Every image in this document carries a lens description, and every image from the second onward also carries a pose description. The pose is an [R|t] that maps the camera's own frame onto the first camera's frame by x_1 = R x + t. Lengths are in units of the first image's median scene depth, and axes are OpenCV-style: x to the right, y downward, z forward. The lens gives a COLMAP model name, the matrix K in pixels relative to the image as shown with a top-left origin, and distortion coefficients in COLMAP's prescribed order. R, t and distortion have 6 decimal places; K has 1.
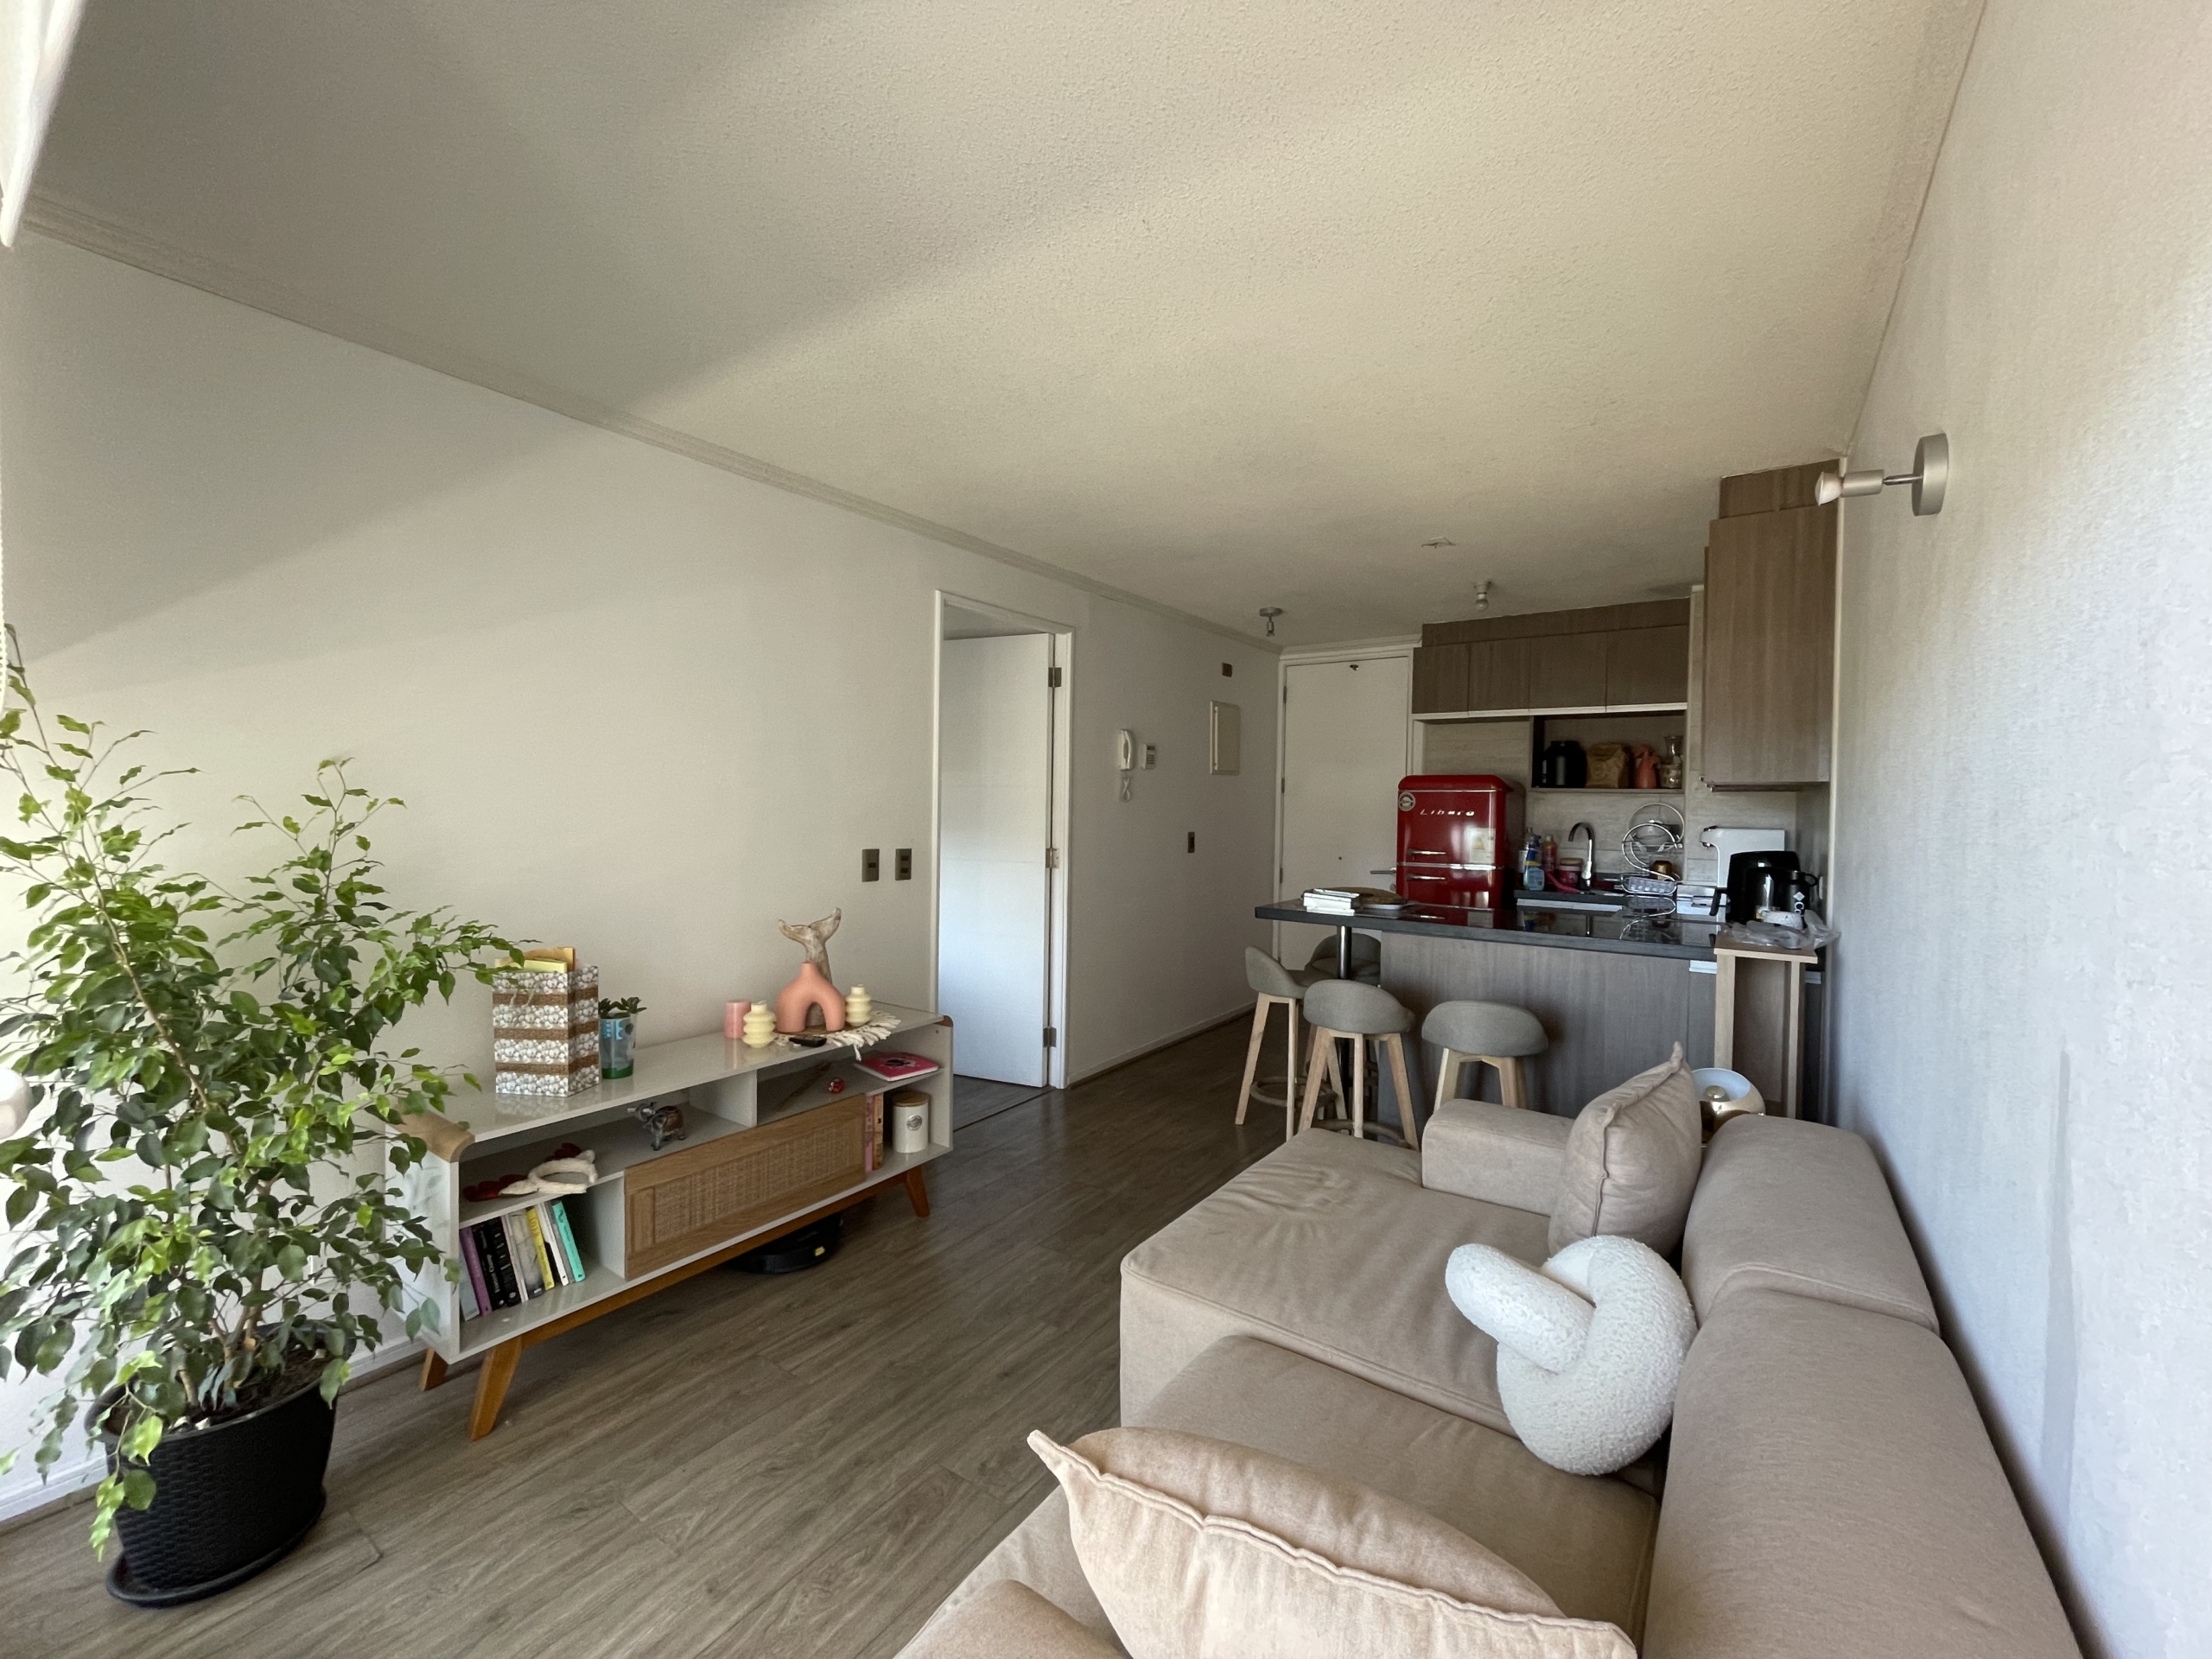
lens RADIAL K [[892.9, 0, 1102.3], [0, 892.9, 820.9], [0, 0, 1]] dist [-0.002416, -0.000108]
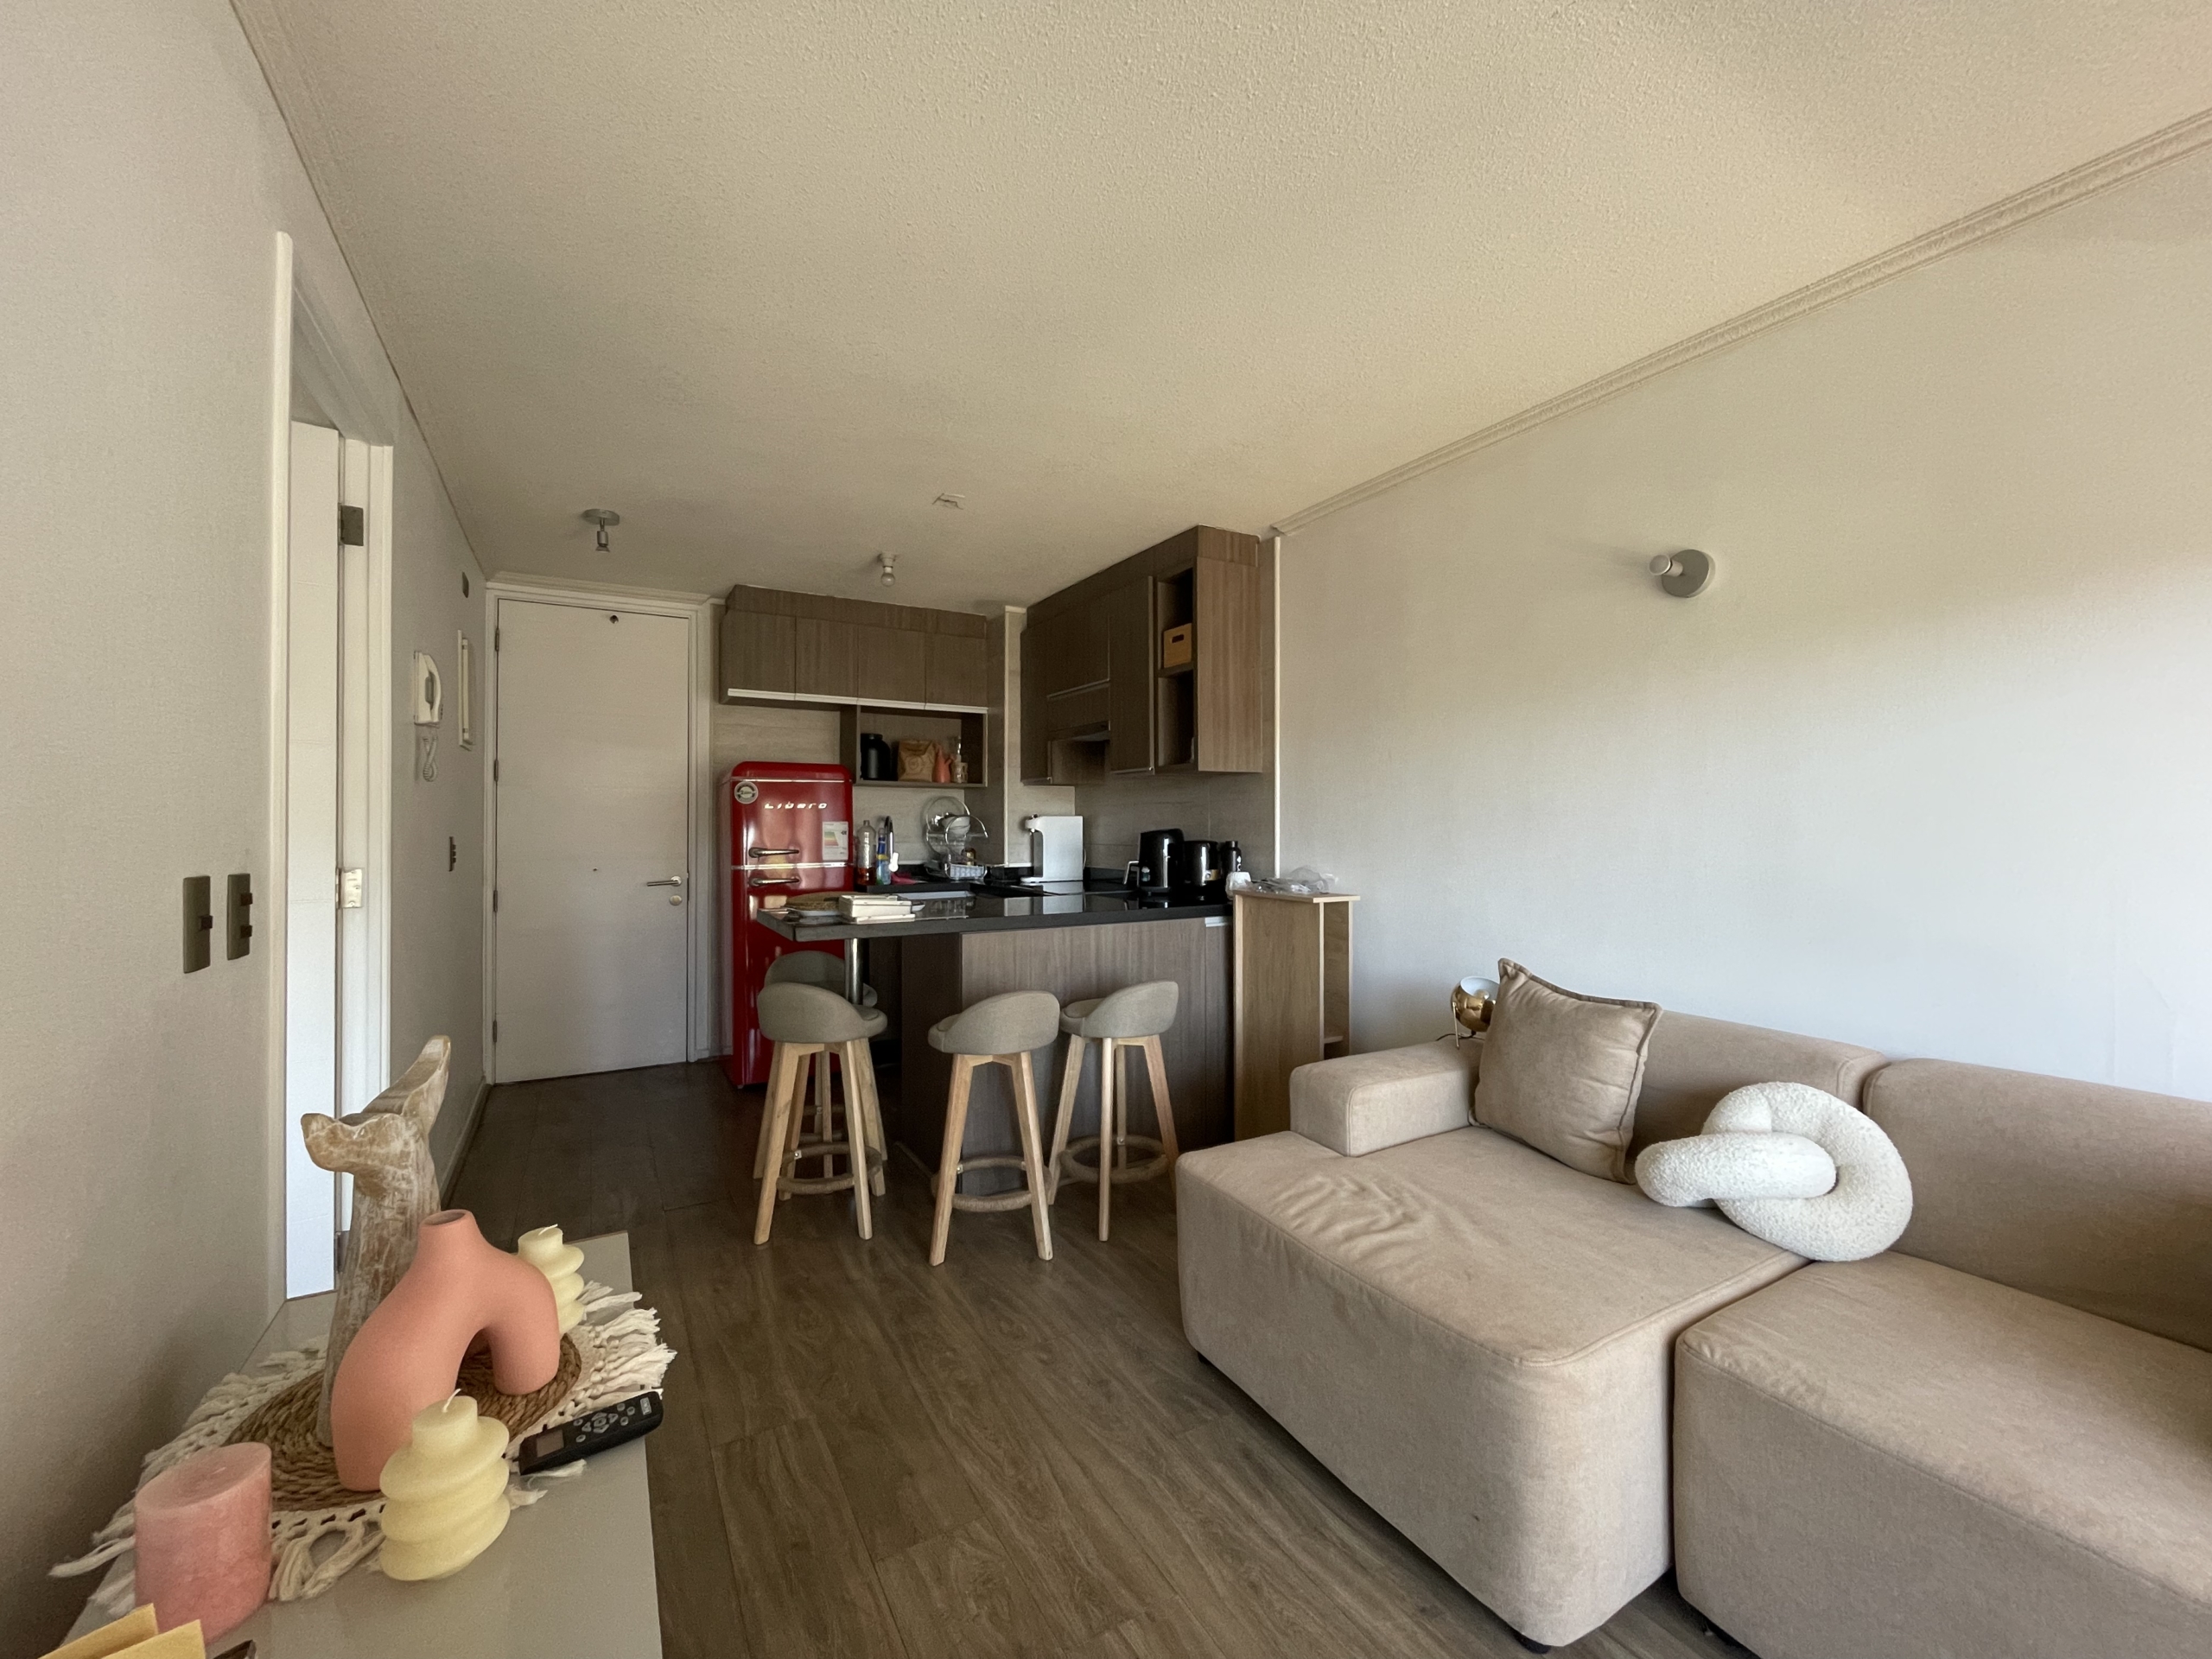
lens RADIAL K [[892.9, 0, 1116.9], [0, 892.9, 827.8], [0, 0, 1]] dist [-0.002416, -0.000108]
pose [[0.411634, -0.021360, 0.911099, -0.279241], [0.028732, 0.999532, 0.010453, 0.012121], [-0.910896, 0.021875, 0.412056, 0.346456]]
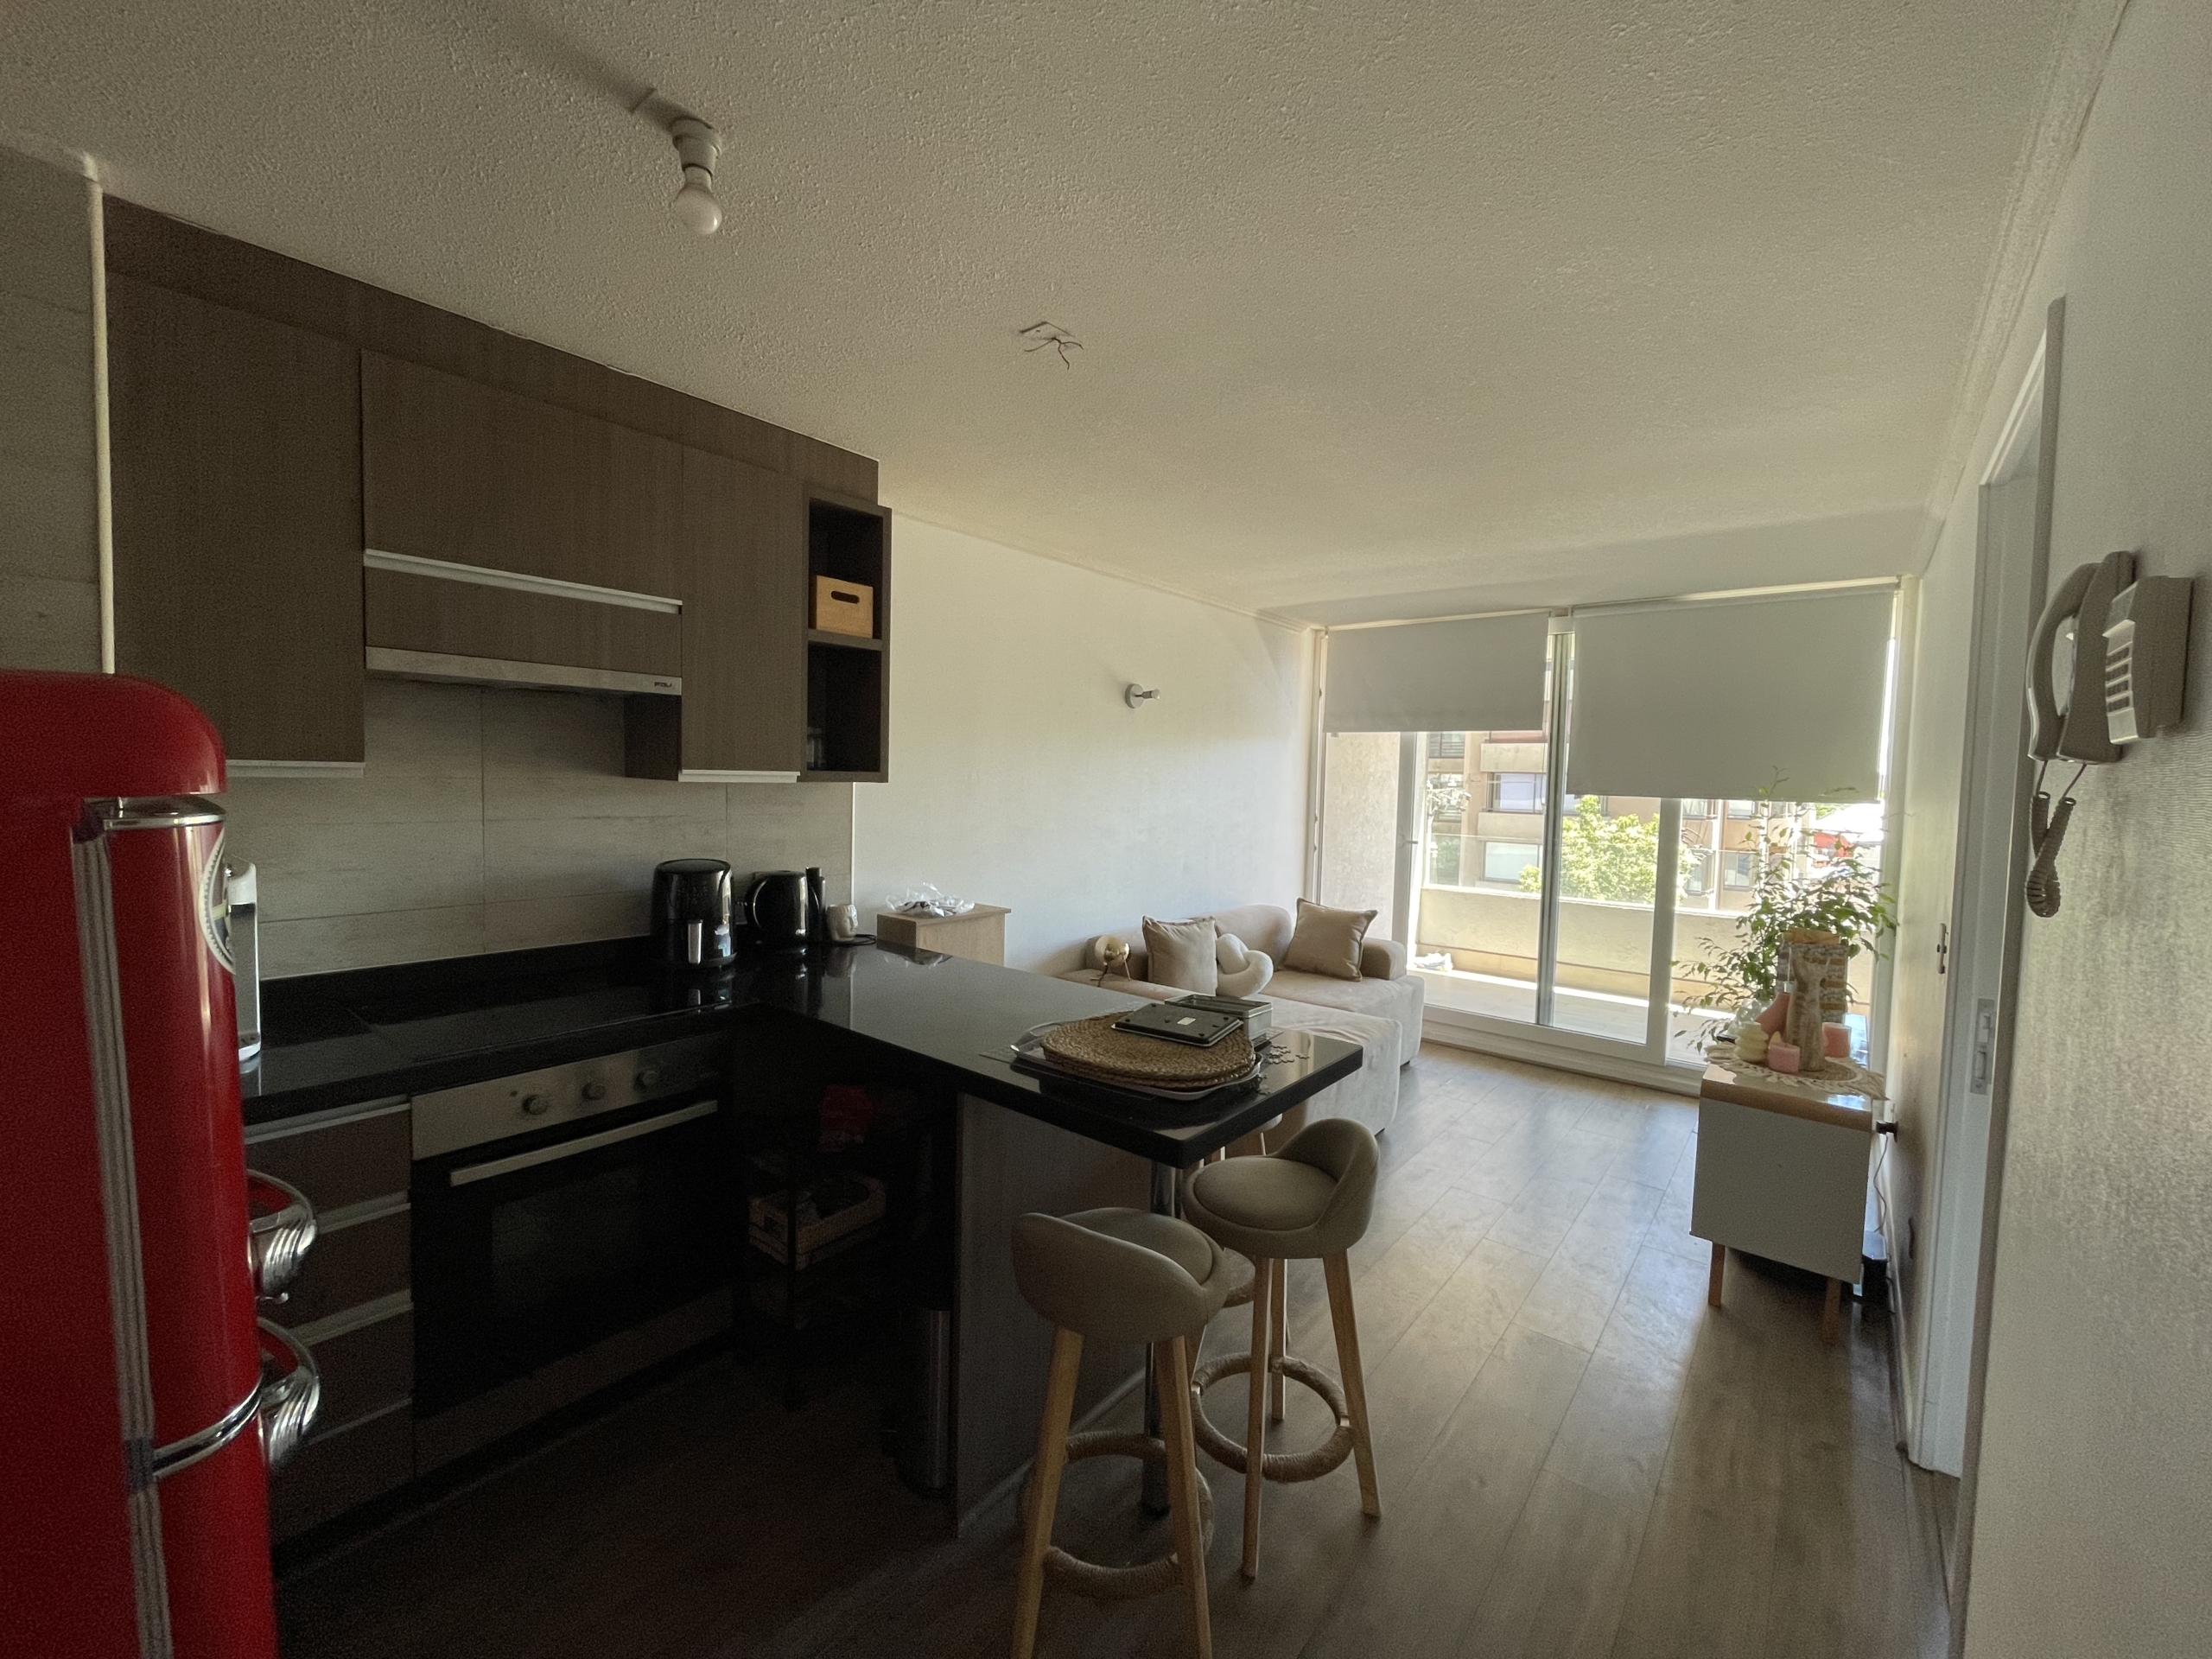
lens RADIAL K [[892.9, 0, 1109.9], [0, 892.9, 828.5], [0, 0, 1]] dist [-0.002416, -0.000108]
pose [[-0.996326, -0.045586, 0.072503, 0.210489], [-0.039524, 0.995769, 0.082954, -0.047839], [-0.075978, 0.079783, -0.993912, 1.124063]]
